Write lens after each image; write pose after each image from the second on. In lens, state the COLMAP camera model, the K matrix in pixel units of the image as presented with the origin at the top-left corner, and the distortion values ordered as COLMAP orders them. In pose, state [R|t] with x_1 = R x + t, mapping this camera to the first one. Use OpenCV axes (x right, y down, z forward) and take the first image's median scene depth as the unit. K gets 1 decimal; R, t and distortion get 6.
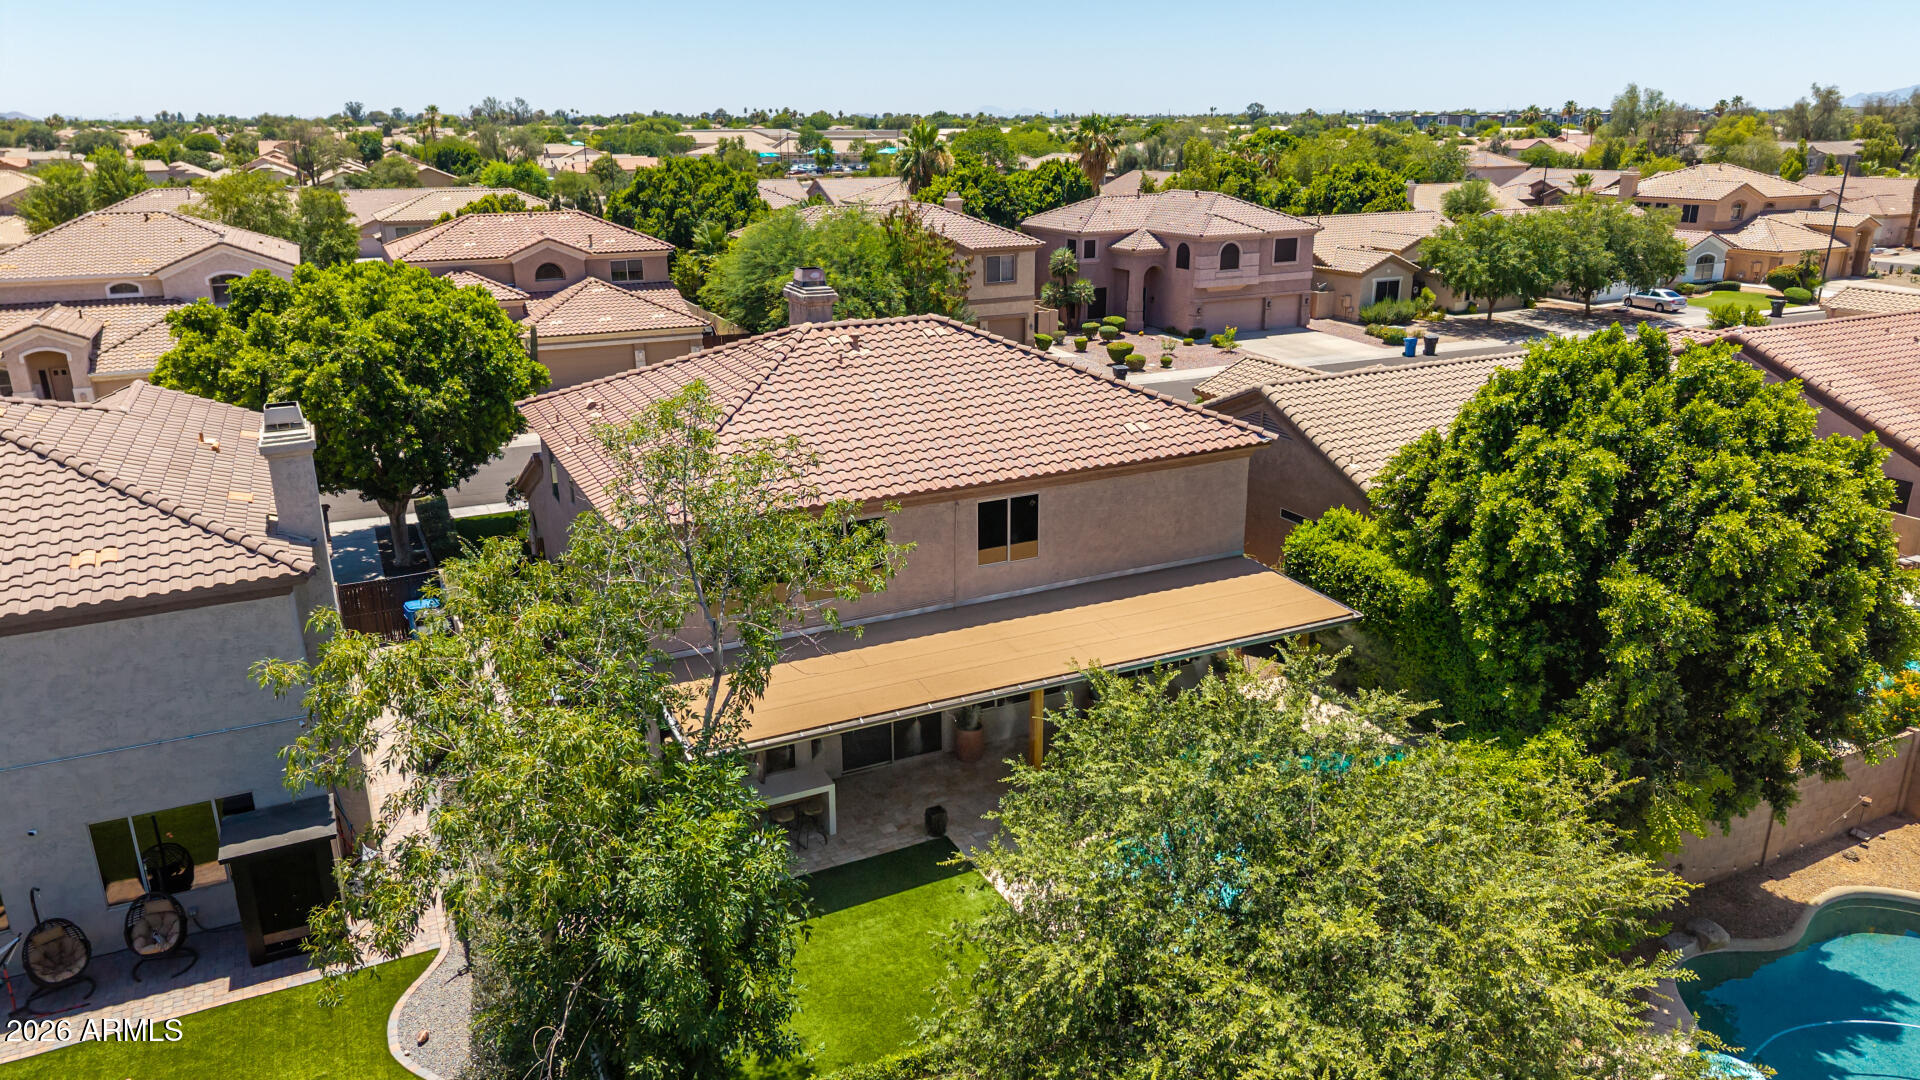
lens RADIAL K [[1279.8, 0, 944.2], [0, 1279.8, 543.3], [0, 0, 1]] dist [0.030595, -0.034655]
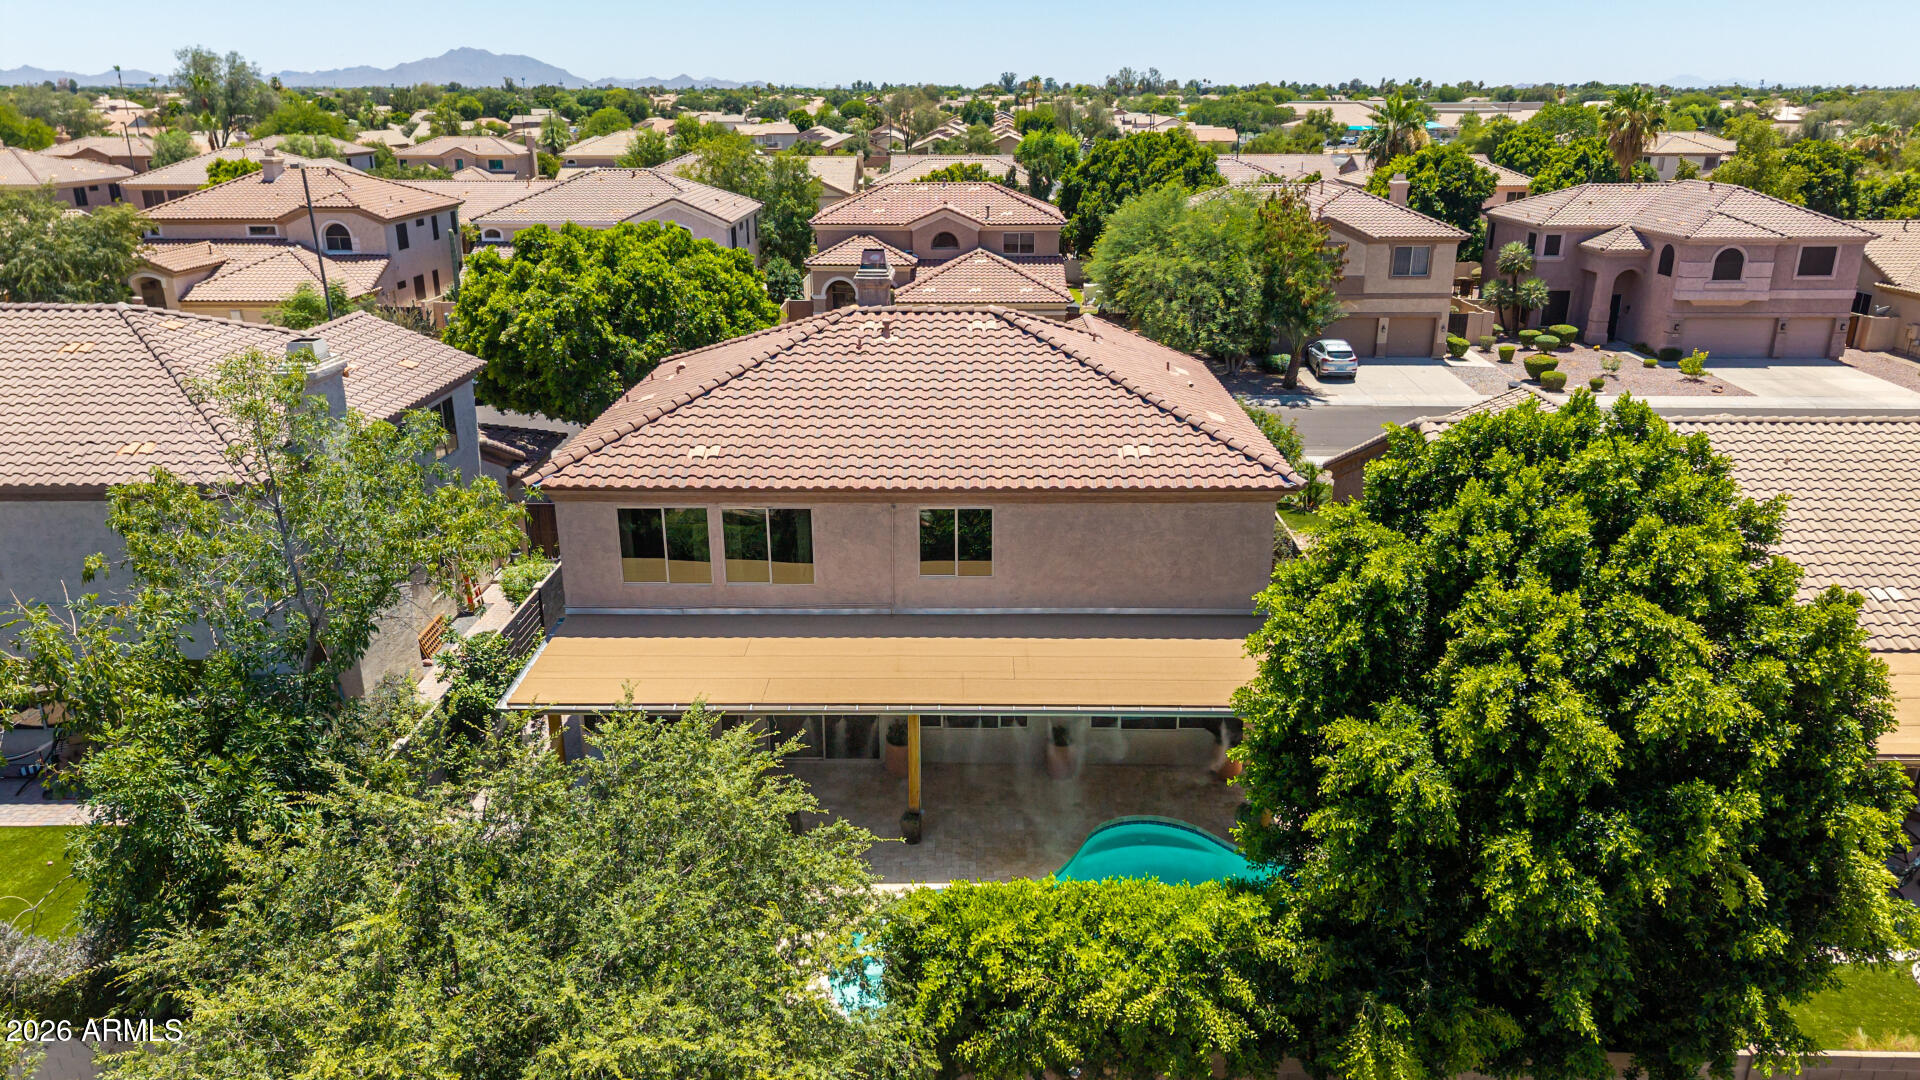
lens RADIAL K [[1279.8, 0, 973.5], [0, 1279.8, 546.5], [0, 0, 1]] dist [0.030595, -0.034655]
pose [[0.899511, 0.152464, -0.409432, 0.160565], [-0.142999, 0.988257, 0.053842, -0.021673], [0.412833, 0.010117, 0.910750, 0.056212]]
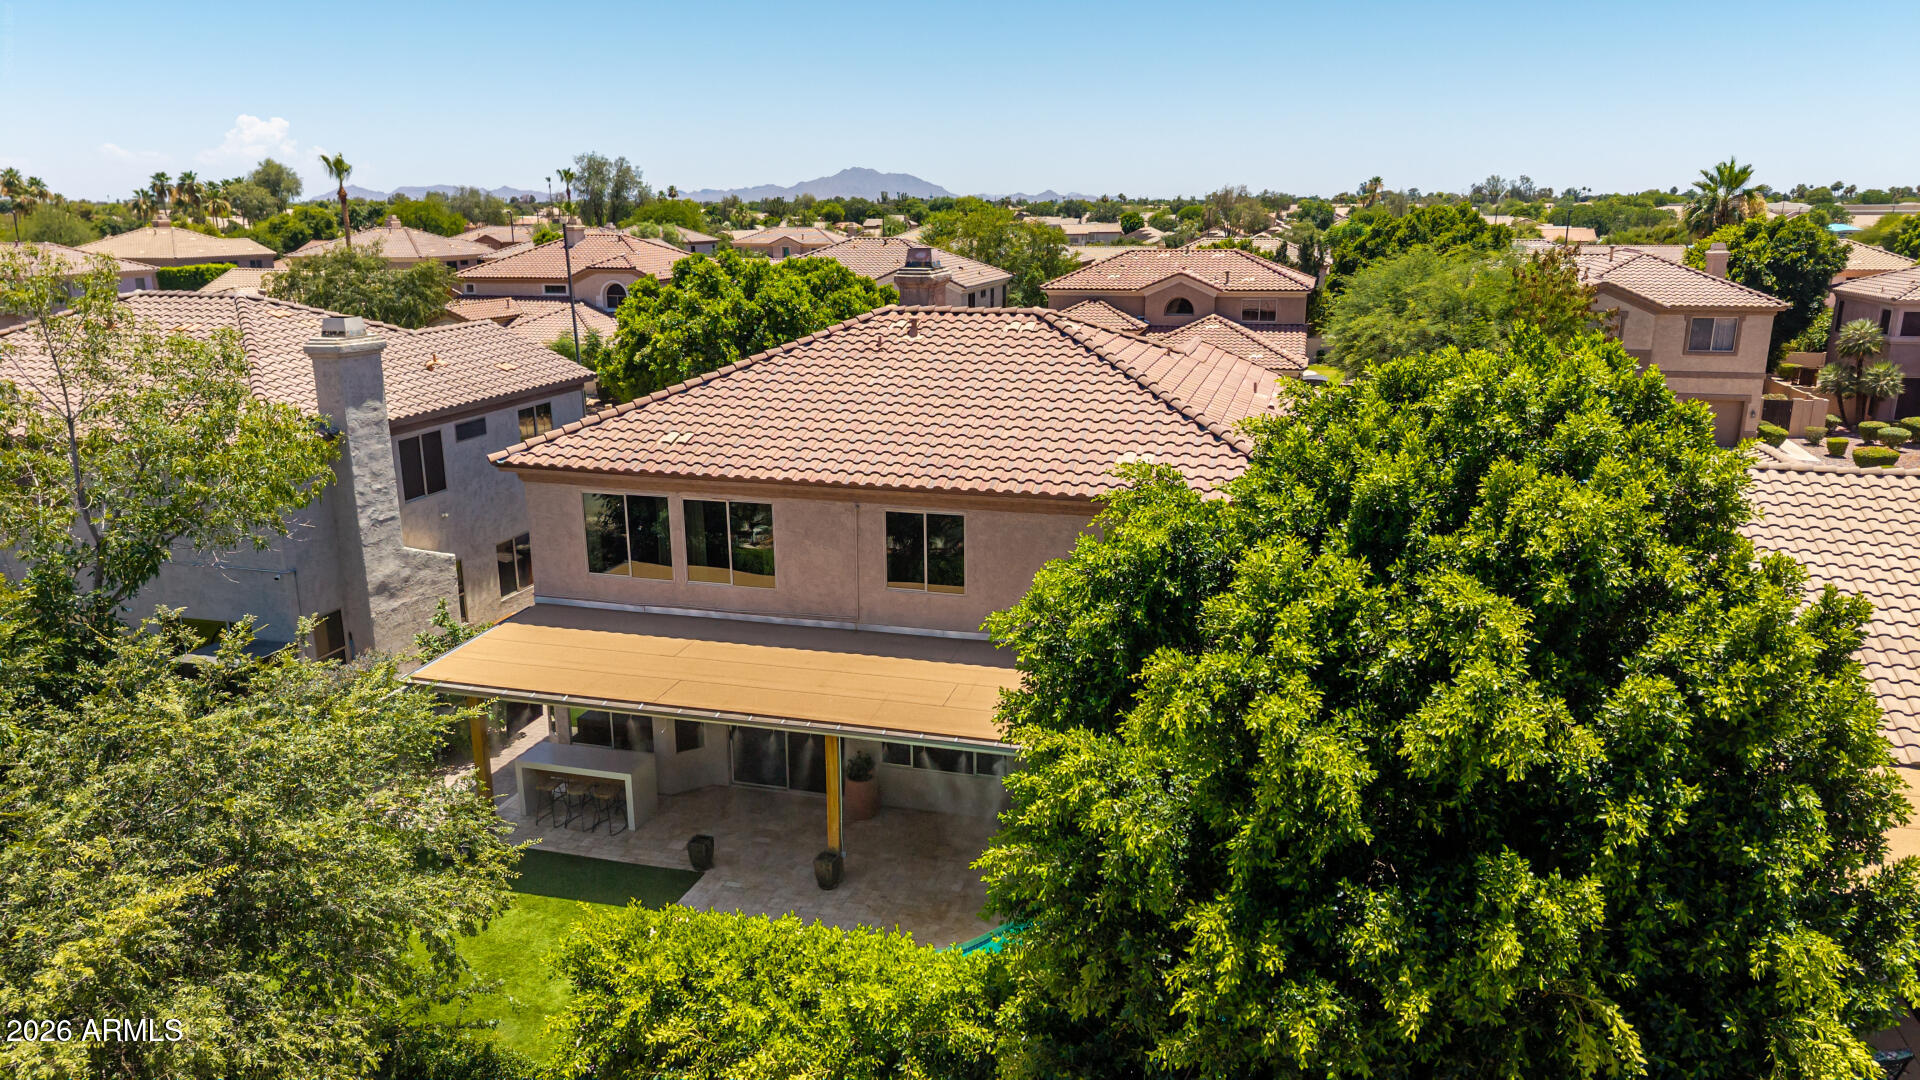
lens RADIAL K [[1279.8, 0, 979.8], [0, 1279.8, 539.5], [0, 0, 1]] dist [0.030595, -0.034655]
pose [[0.753376, 0.168437, -0.635652, 0.215434], [-0.207646, 0.978117, 0.013083, -0.013235], [0.623945, 0.122134, 0.771865, 0.140561]]
